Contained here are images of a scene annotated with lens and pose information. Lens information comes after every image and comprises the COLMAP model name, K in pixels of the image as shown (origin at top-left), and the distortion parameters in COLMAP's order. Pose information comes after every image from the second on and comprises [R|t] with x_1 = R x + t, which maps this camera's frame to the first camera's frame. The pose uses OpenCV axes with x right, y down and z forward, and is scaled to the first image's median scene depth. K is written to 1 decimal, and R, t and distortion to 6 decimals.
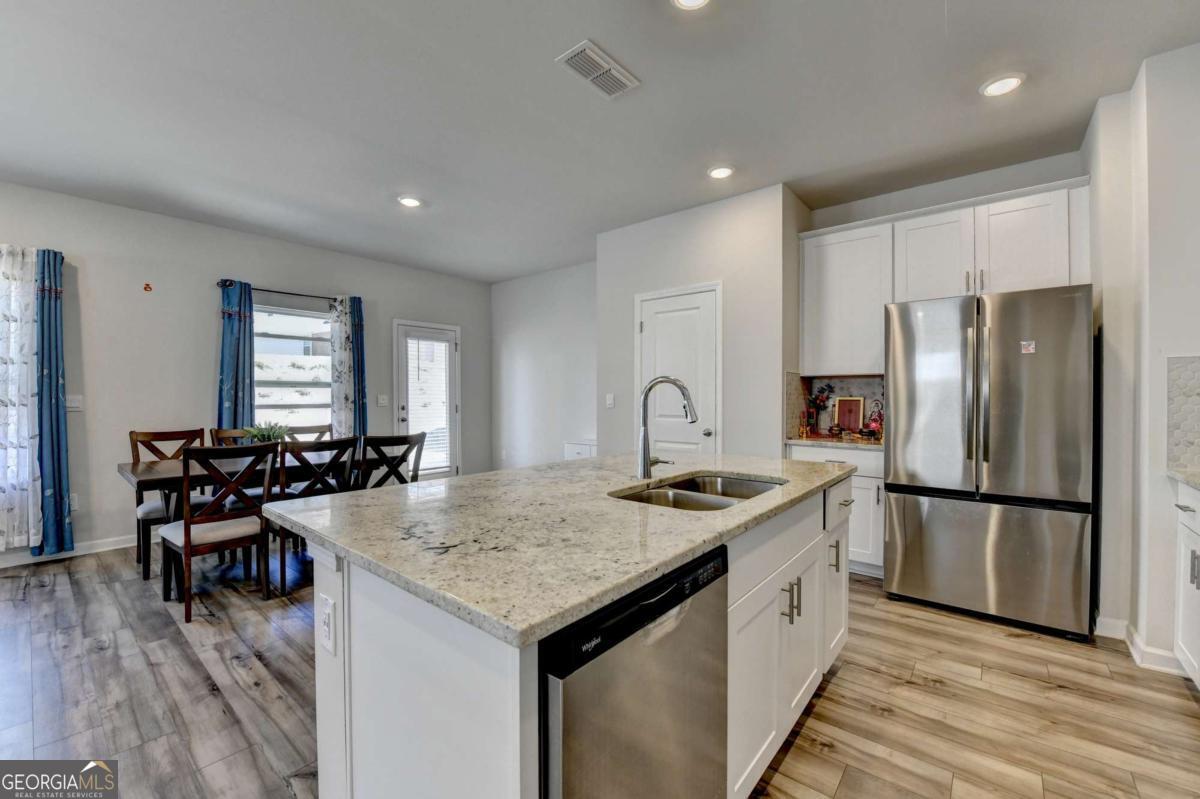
lens RADIAL K [[490.5, 0, 585.0], [0, 490.5, 395.9], [0, 0, 1]] dist [-0.018662, -0.000682]
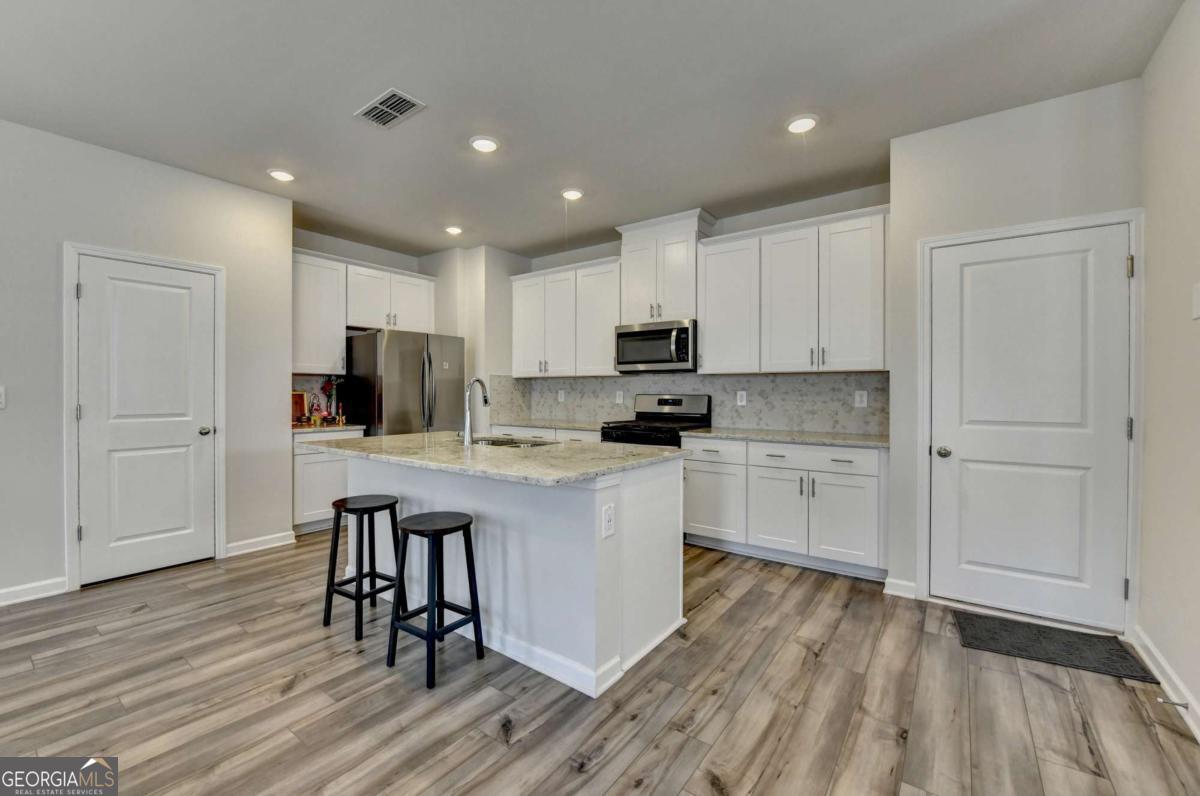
lens RADIAL K [[490.5, 0, 585.0], [0, 490.5, 394.4], [0, 0, 1]] dist [-0.018662, -0.000682]
pose [[-0.052833, -0.004161, 0.998595, -0.580592], [-0.002722, 0.999988, 0.004023, 0.002607], [-0.998600, -0.002505, -0.052844, 0.298797]]
